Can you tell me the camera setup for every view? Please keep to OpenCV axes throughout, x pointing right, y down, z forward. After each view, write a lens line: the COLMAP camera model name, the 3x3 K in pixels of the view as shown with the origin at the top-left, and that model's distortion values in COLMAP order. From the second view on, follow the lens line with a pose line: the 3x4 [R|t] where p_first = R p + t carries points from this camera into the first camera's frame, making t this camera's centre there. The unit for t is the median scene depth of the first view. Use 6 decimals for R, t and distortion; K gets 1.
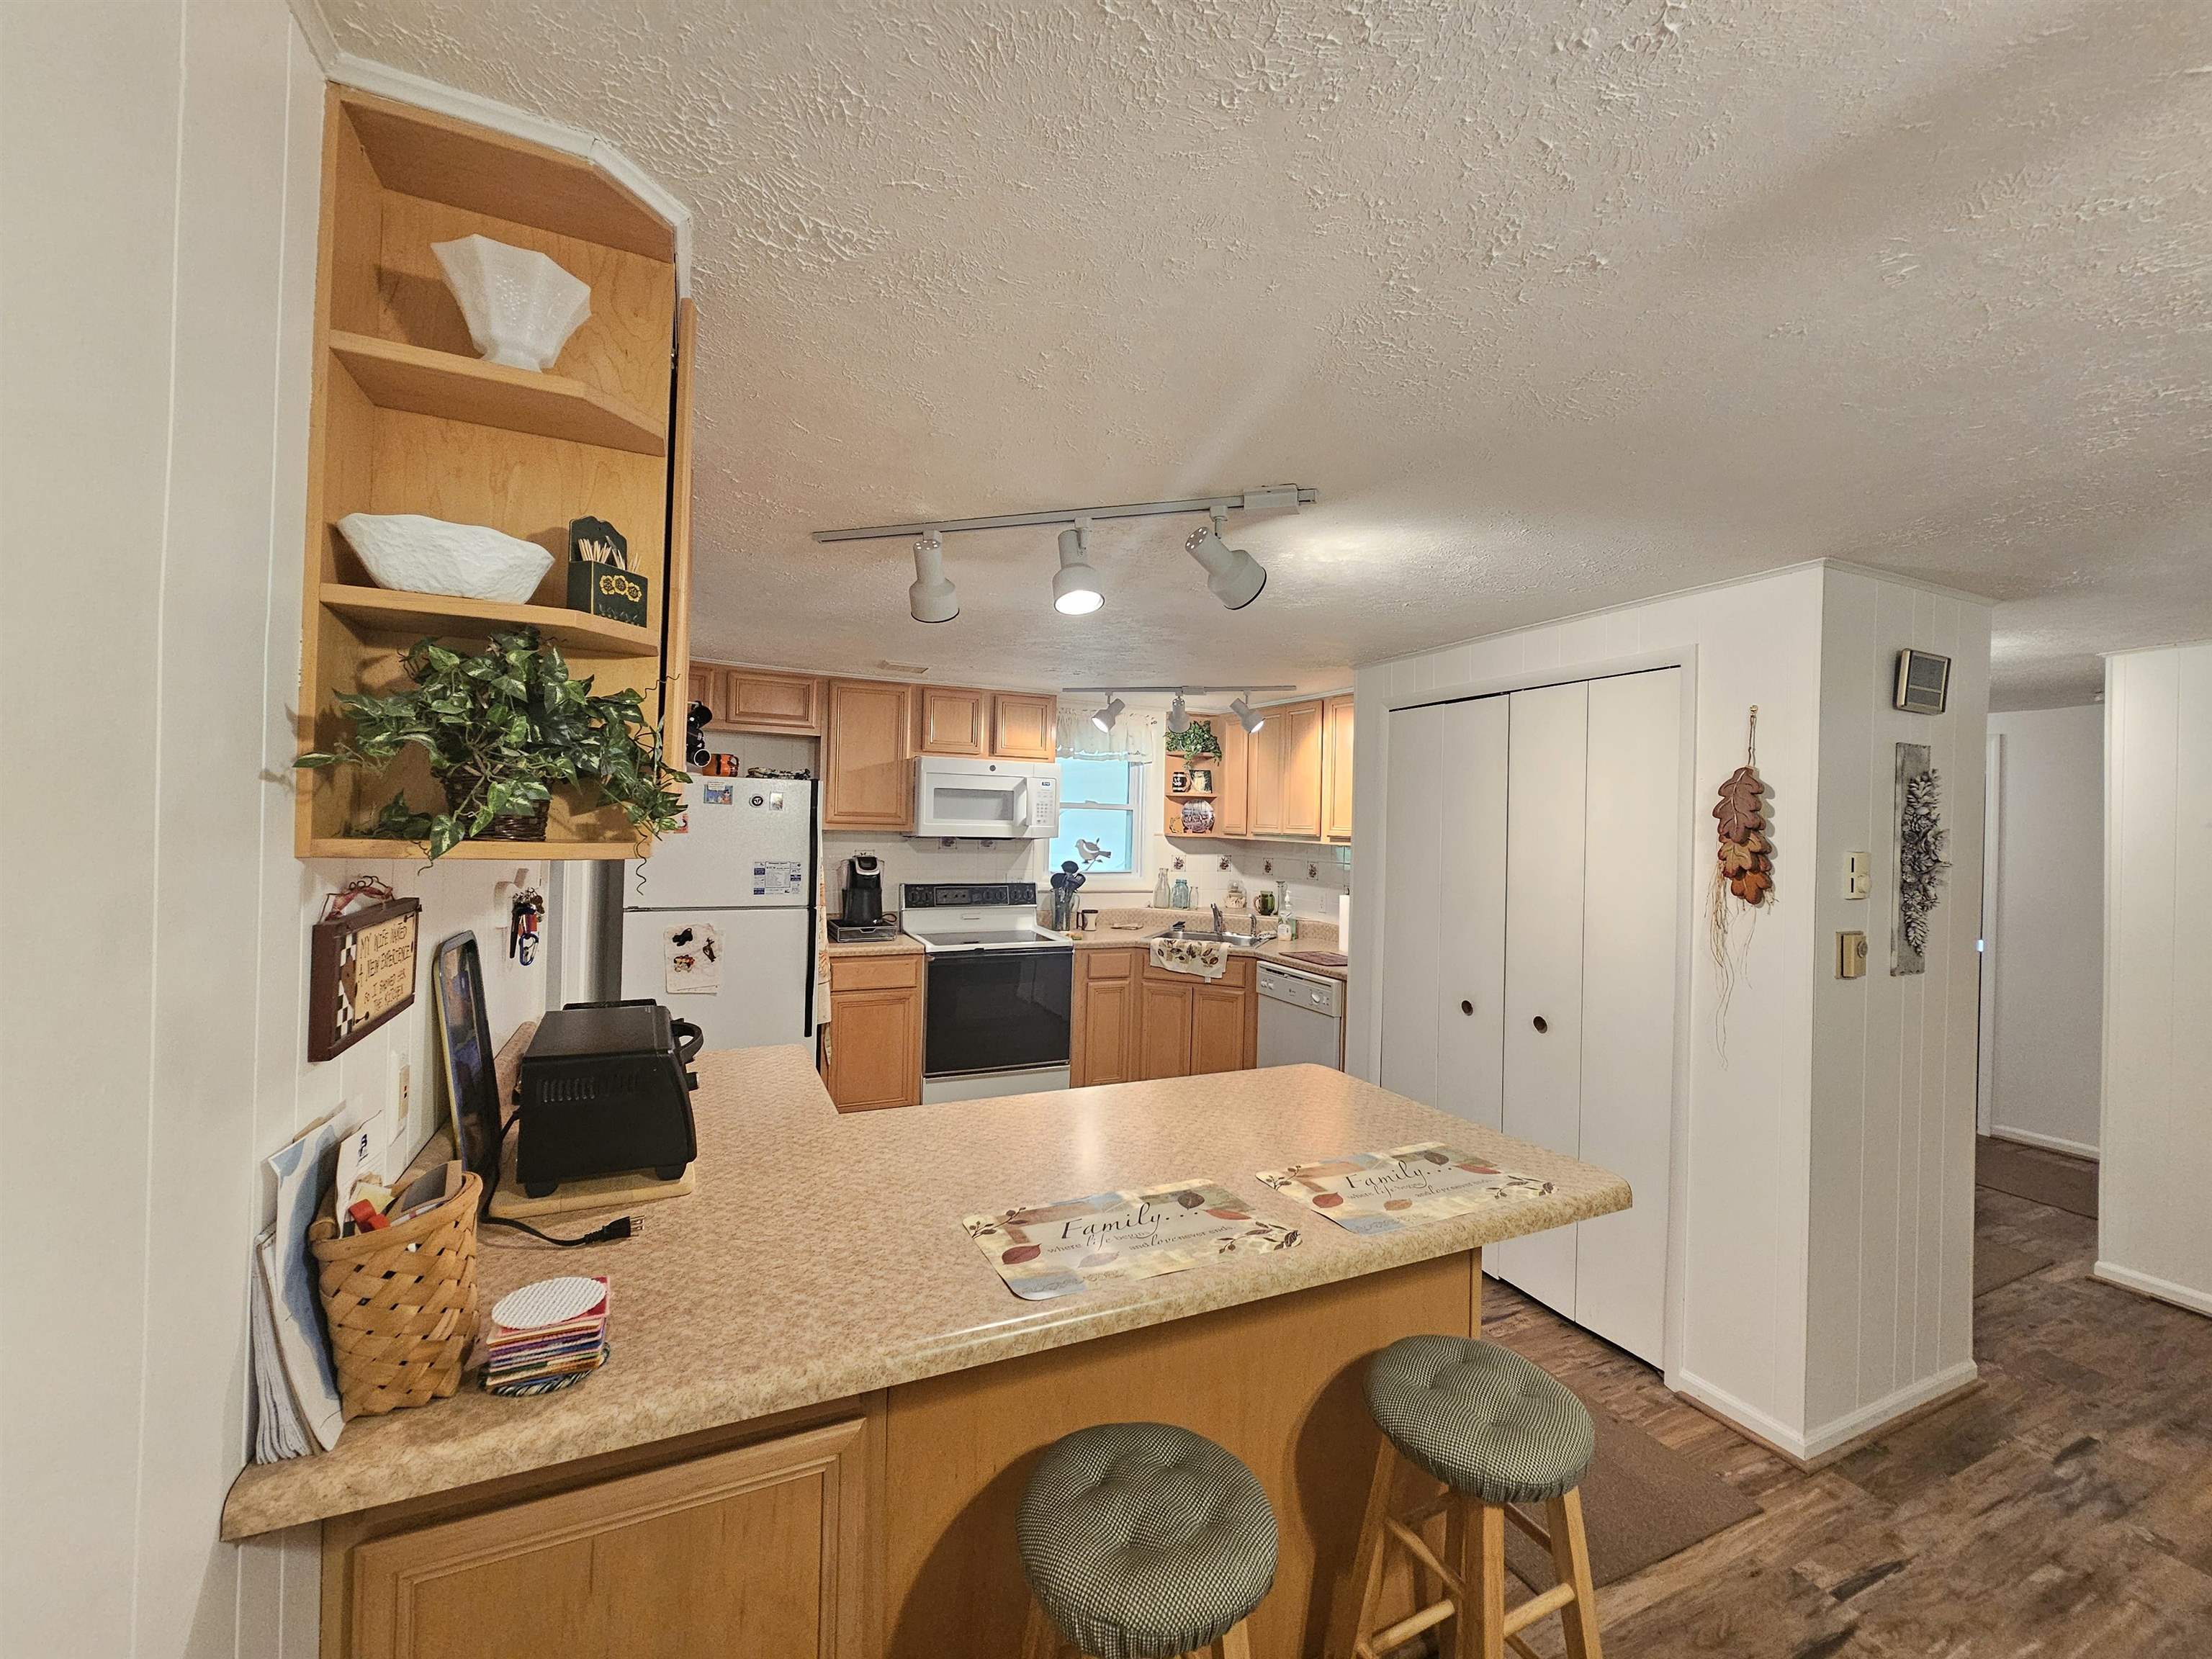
lens RADIAL K [[902.8, 0, 1108.9], [0, 902.8, 824.7], [0, 0, 1]] dist [-0.000833, -0.000390]
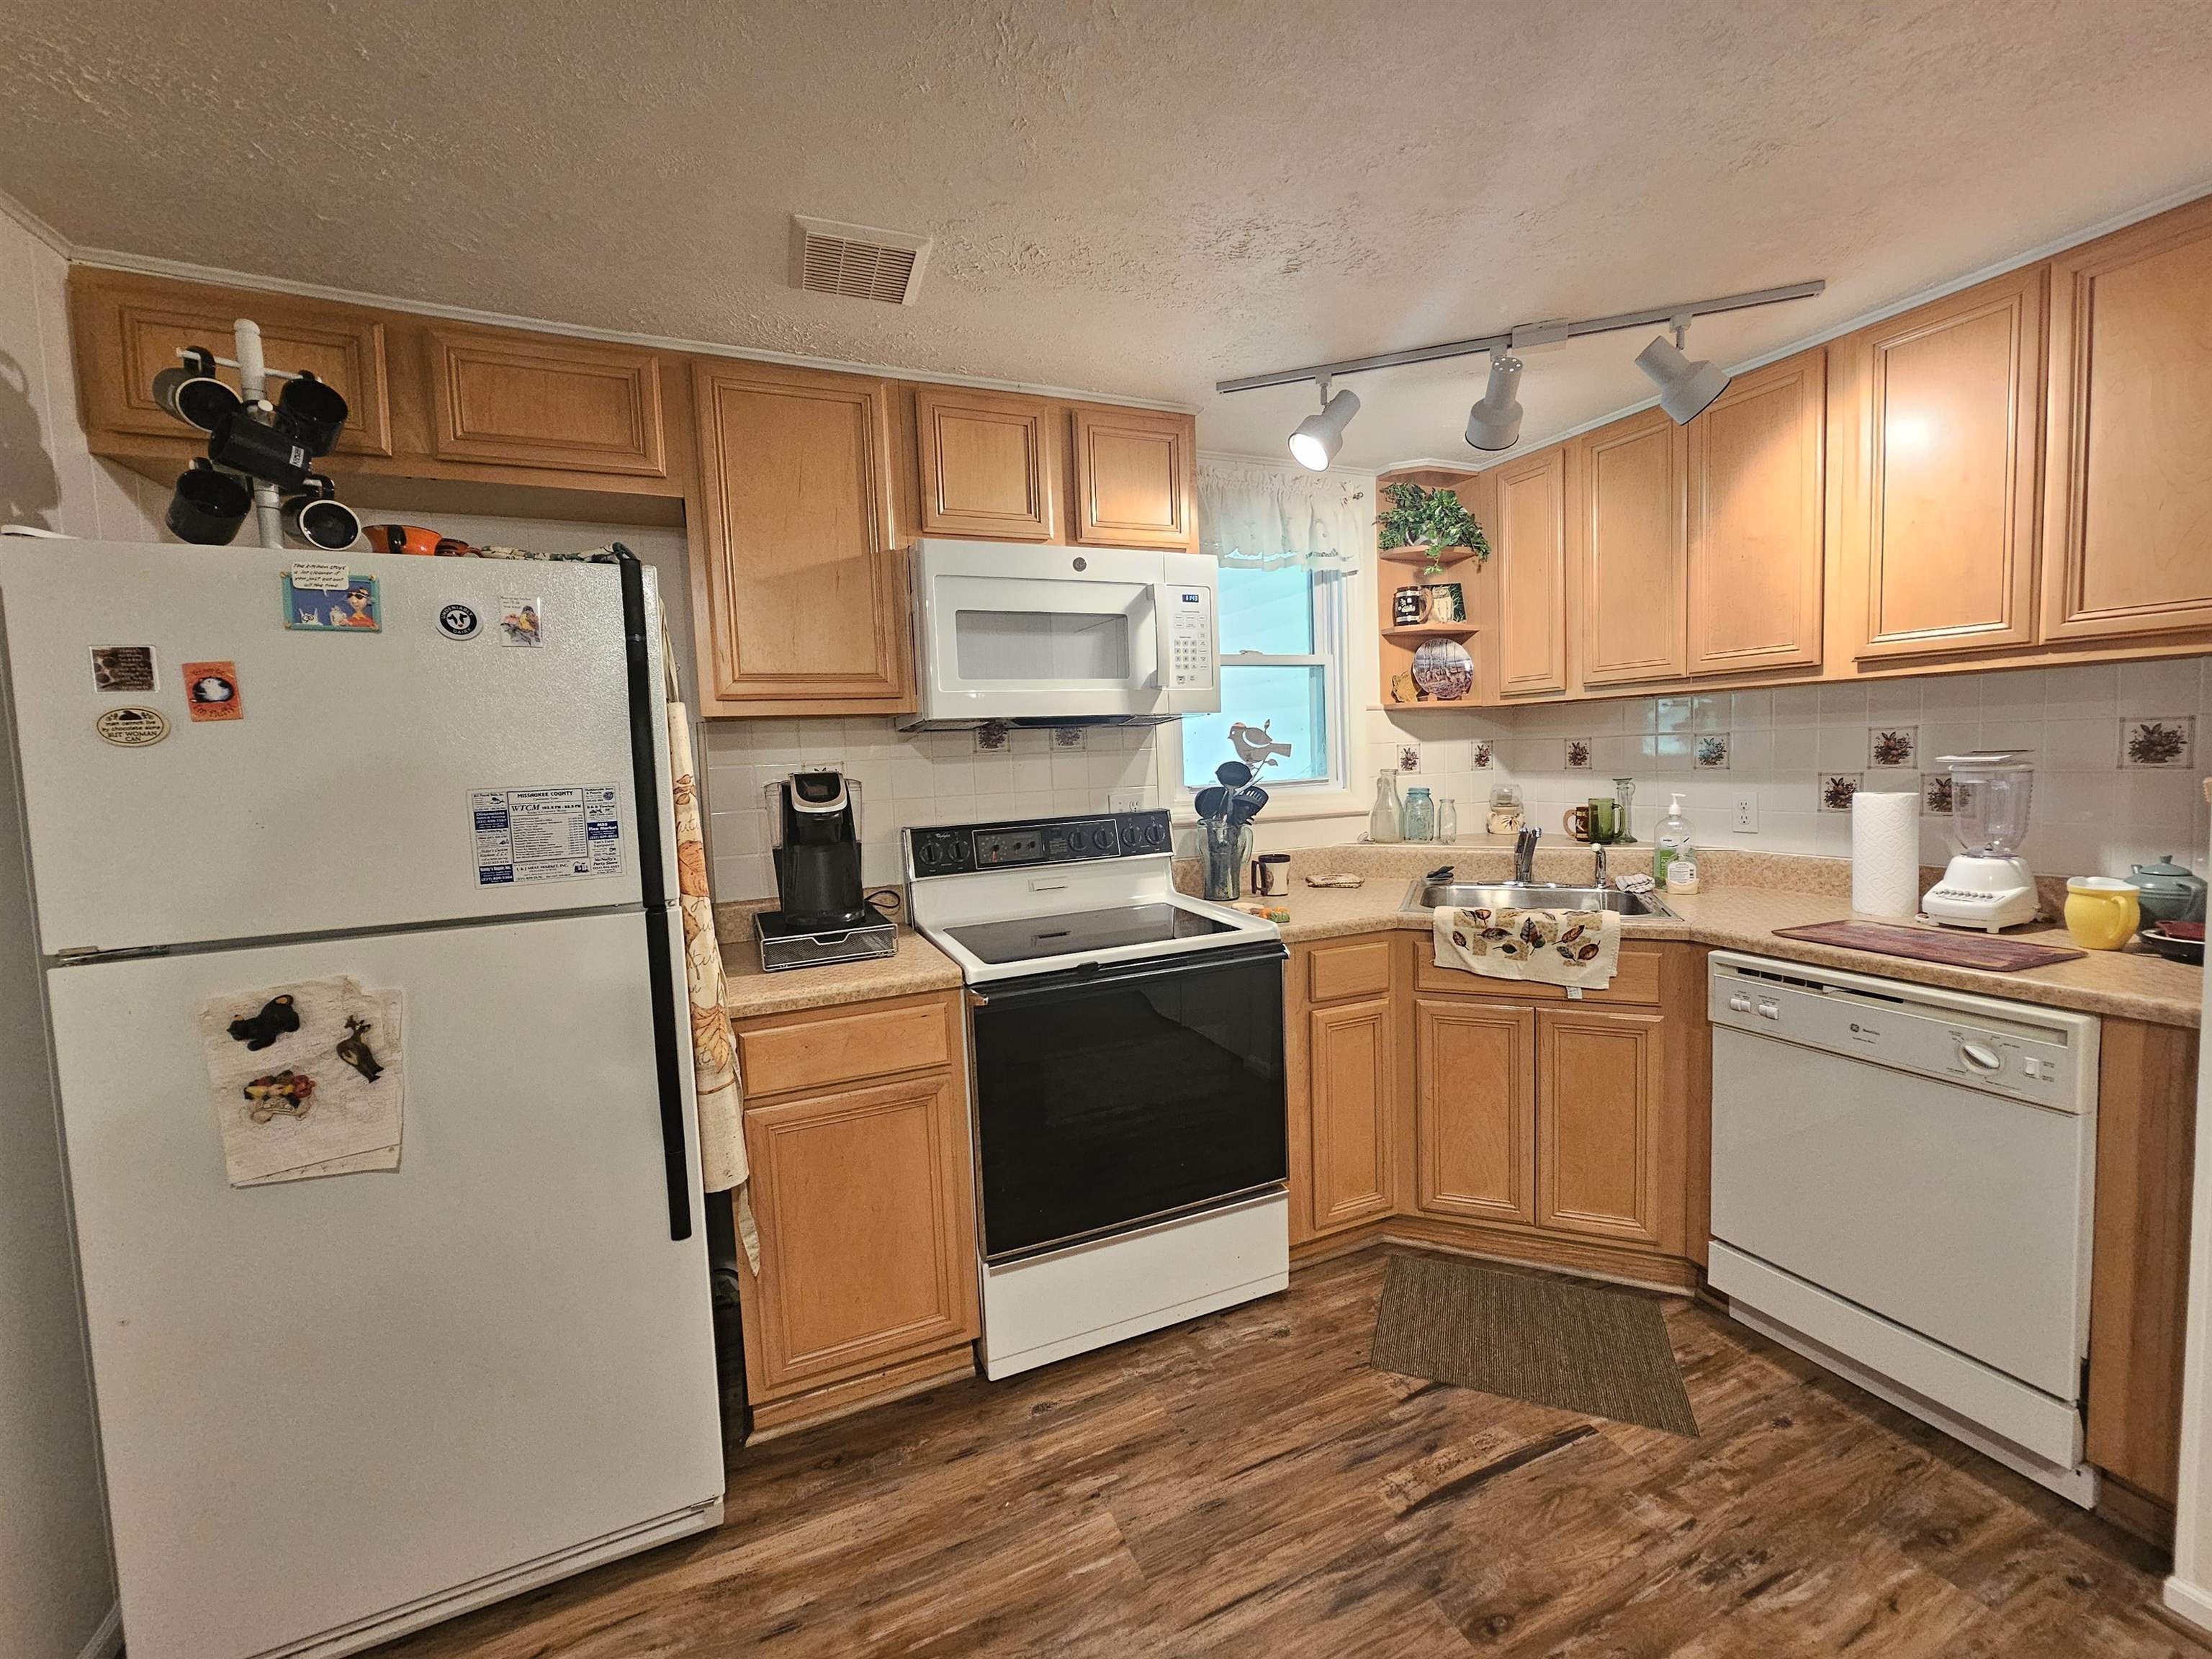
lens RADIAL K [[906.9, 0, 1110.8], [0, 906.9, 823.0], [0, 0, 1]] dist [-0.000746, -0.000331]
pose [[0.997680, -0.062955, -0.025914, -0.109485], [0.064693, 0.995242, 0.072852, 0.035663], [0.021205, -0.074359, 0.997006, 0.534749]]
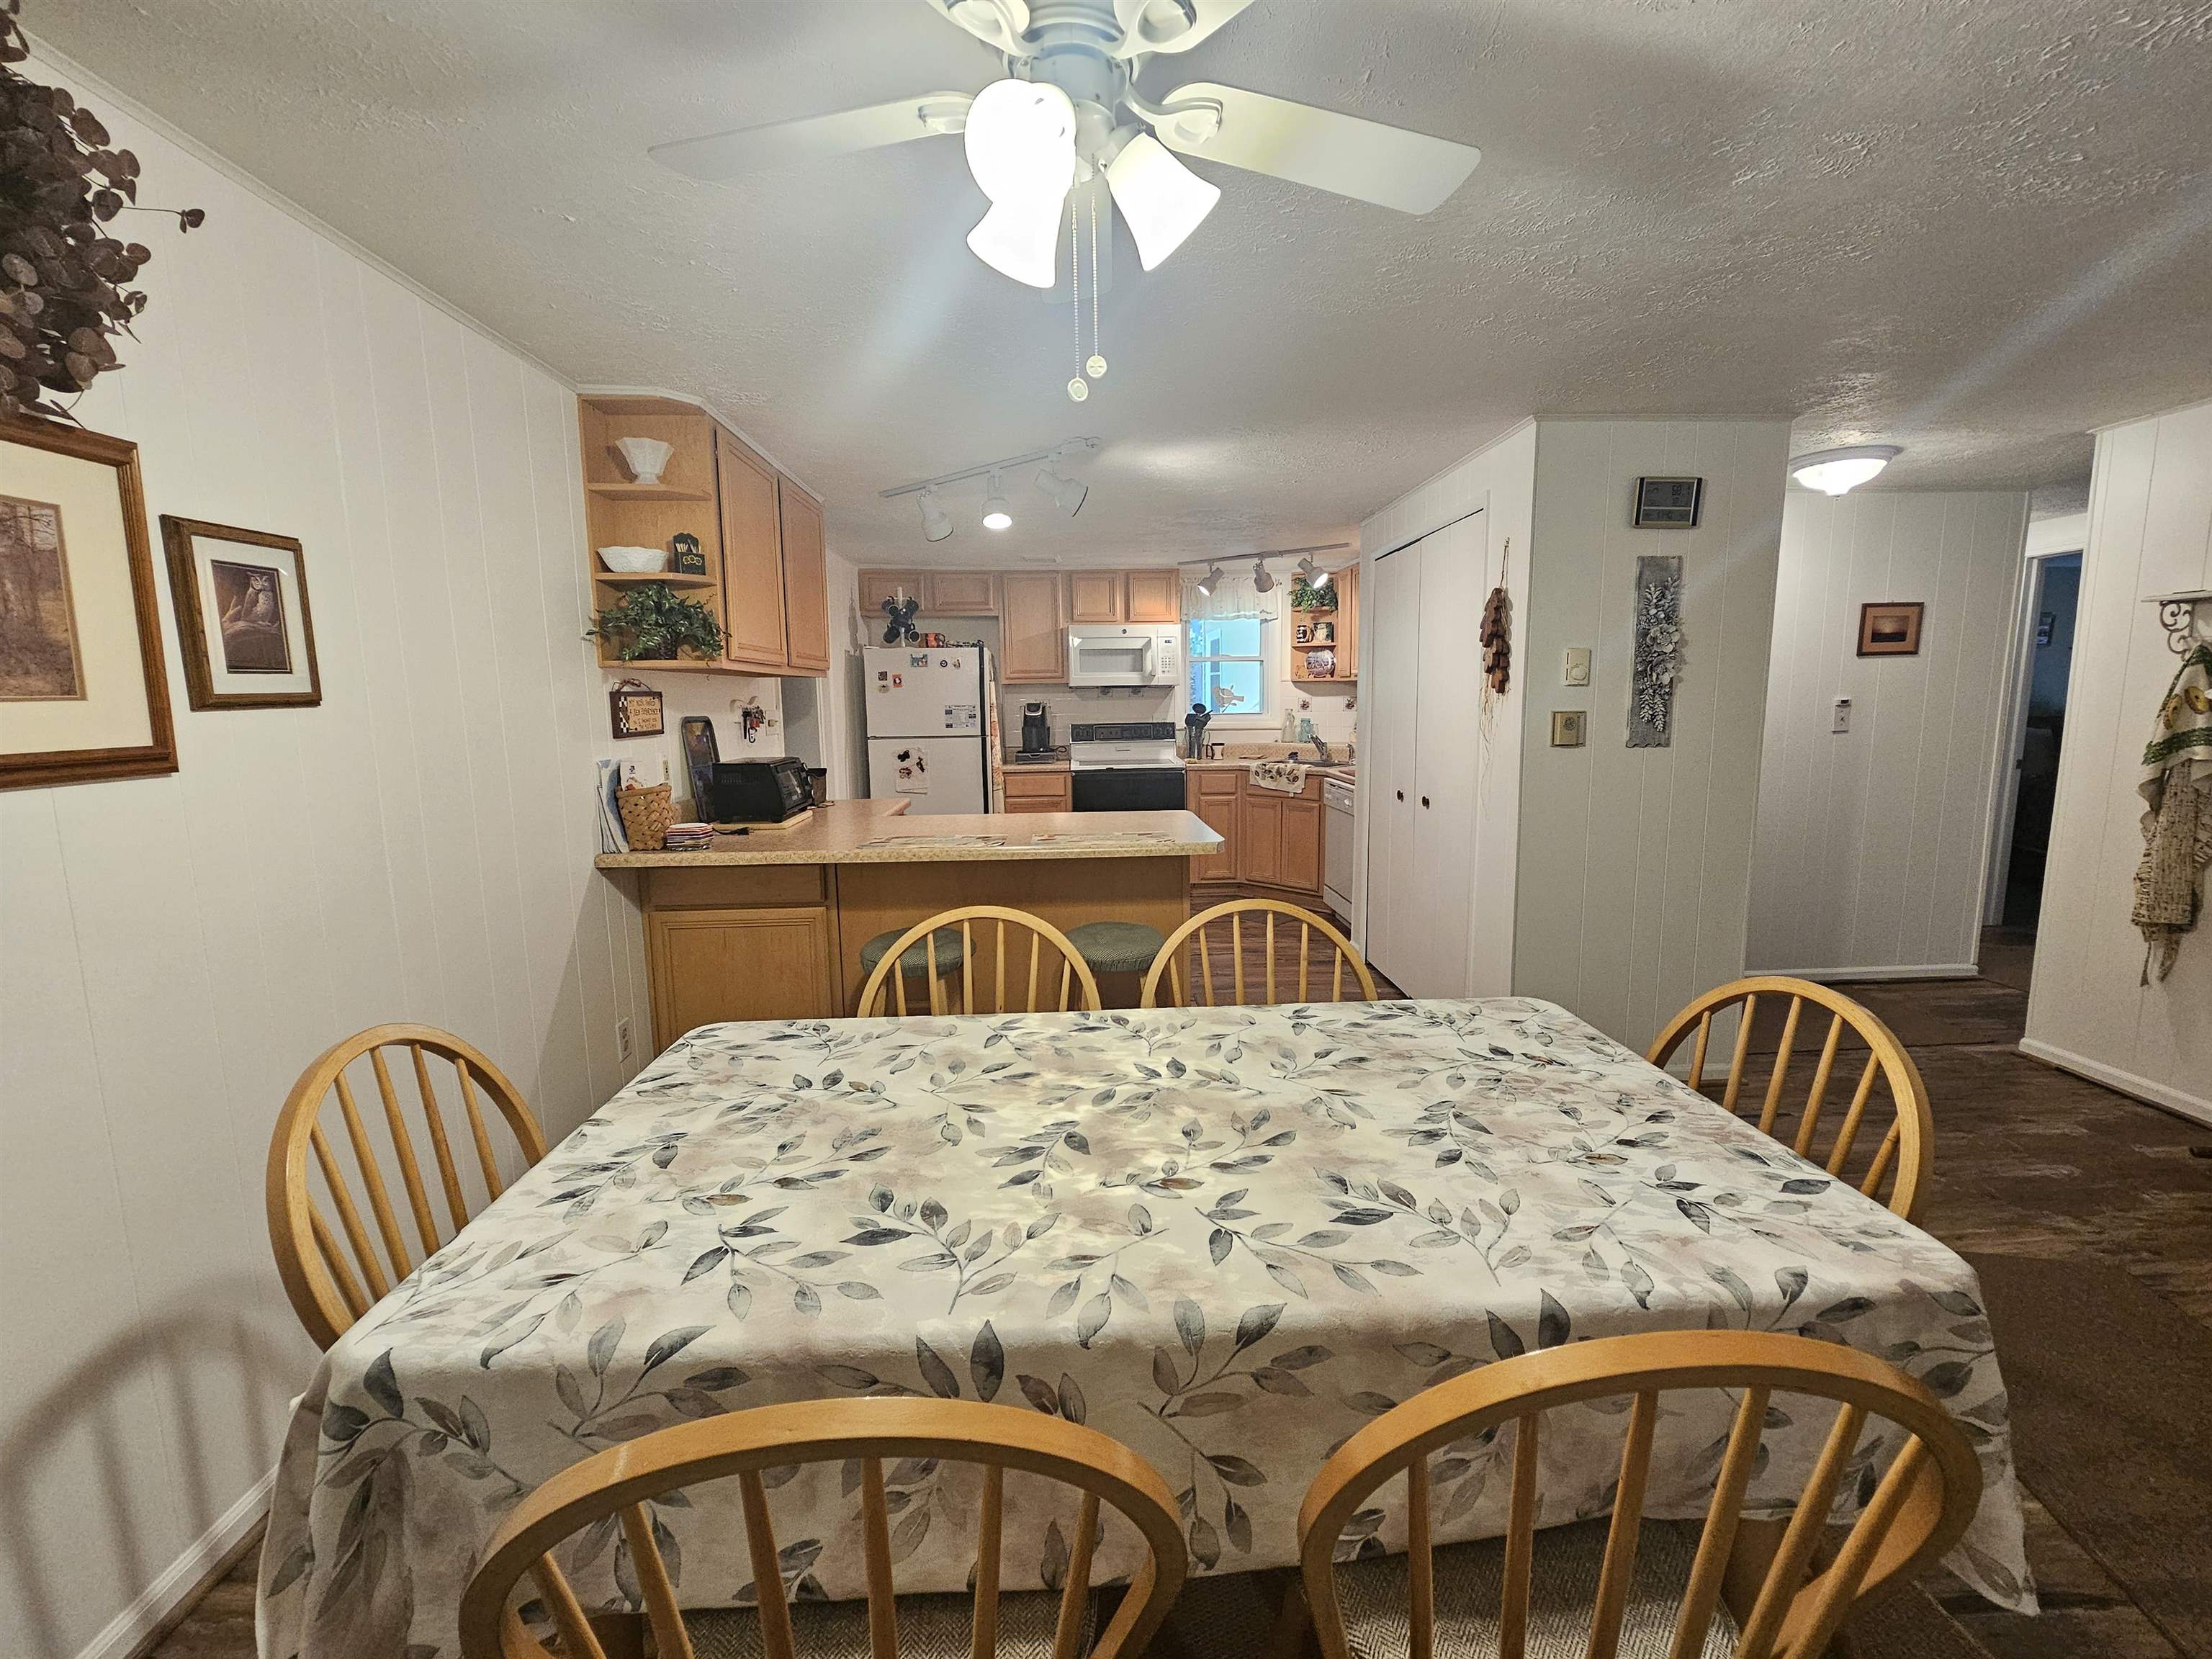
lens RADIAL K [[896.8, 0, 1112.3], [0, 896.8, 819.0], [0, 0, 1]] dist [-0.001280, -0.000162]
pose [[0.926330, 0.013912, -0.376457, 0.343645], [0.035887, 0.991514, 0.124945, 0.042790], [0.375001, -0.129250, 0.917970, -0.221767]]
